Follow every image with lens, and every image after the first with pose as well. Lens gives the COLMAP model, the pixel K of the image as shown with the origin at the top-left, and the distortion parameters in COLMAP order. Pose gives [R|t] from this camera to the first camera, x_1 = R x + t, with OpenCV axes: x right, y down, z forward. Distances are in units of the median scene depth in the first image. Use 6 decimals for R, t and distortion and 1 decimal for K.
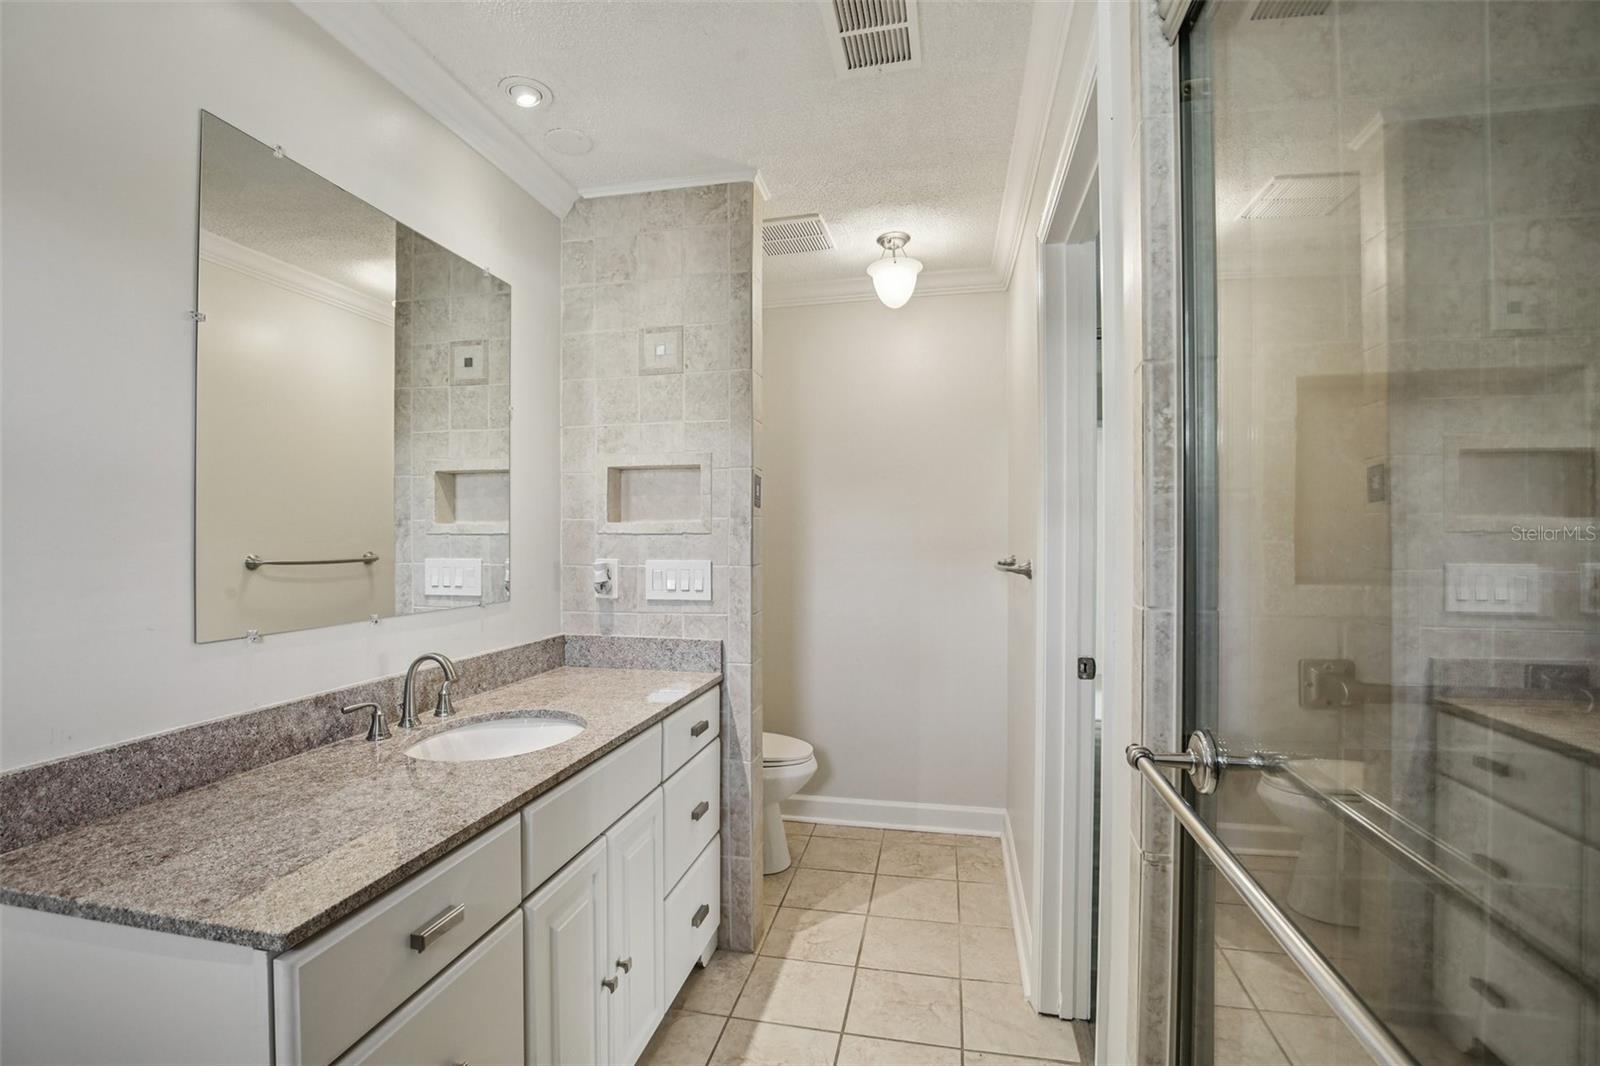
lens RADIAL K [[732.1, 0, 801.1], [0, 732.1, 531.3], [0, 0, 1]] dist [-0.011415, -0.000906]
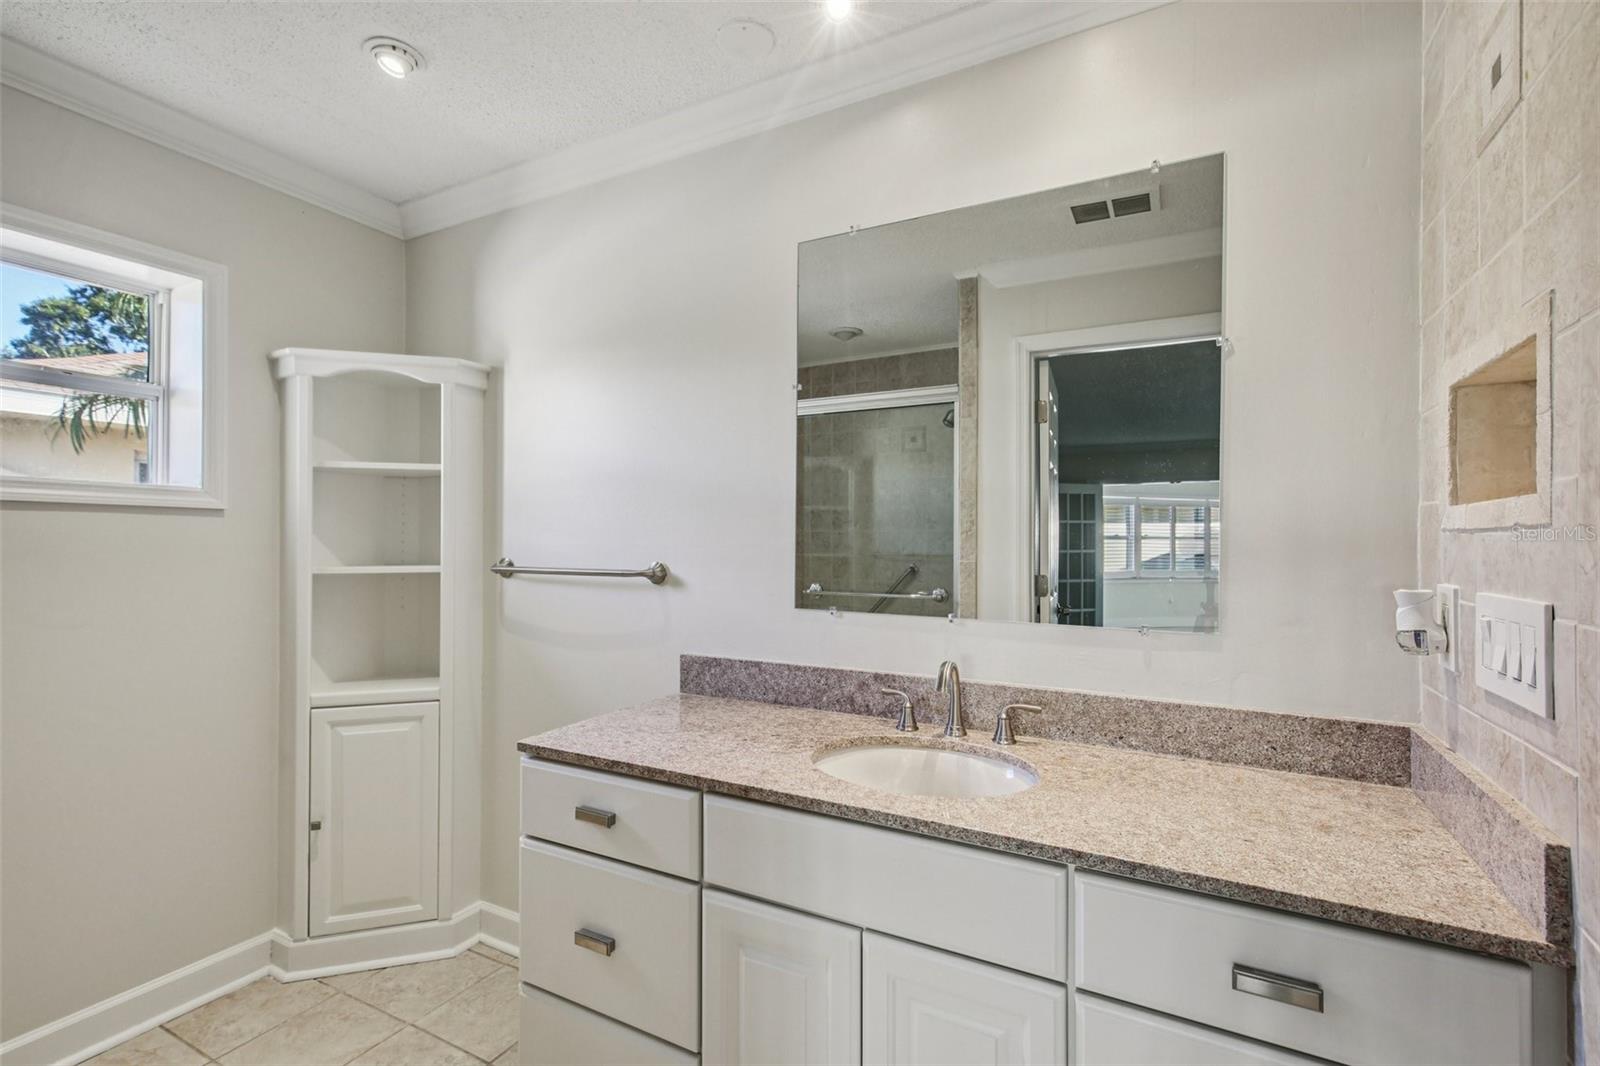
lens RADIAL K [[732.1, 0, 806.0], [0, 732.1, 539.7], [0, 0, 1]] dist [-0.011415, -0.000906]
pose [[-0.285207, -0.008492, -0.958428, 0.515967], [-0.003201, 0.999964, -0.007907, 0.023908], [0.958461, 0.000813, -0.285224, 1.284061]]
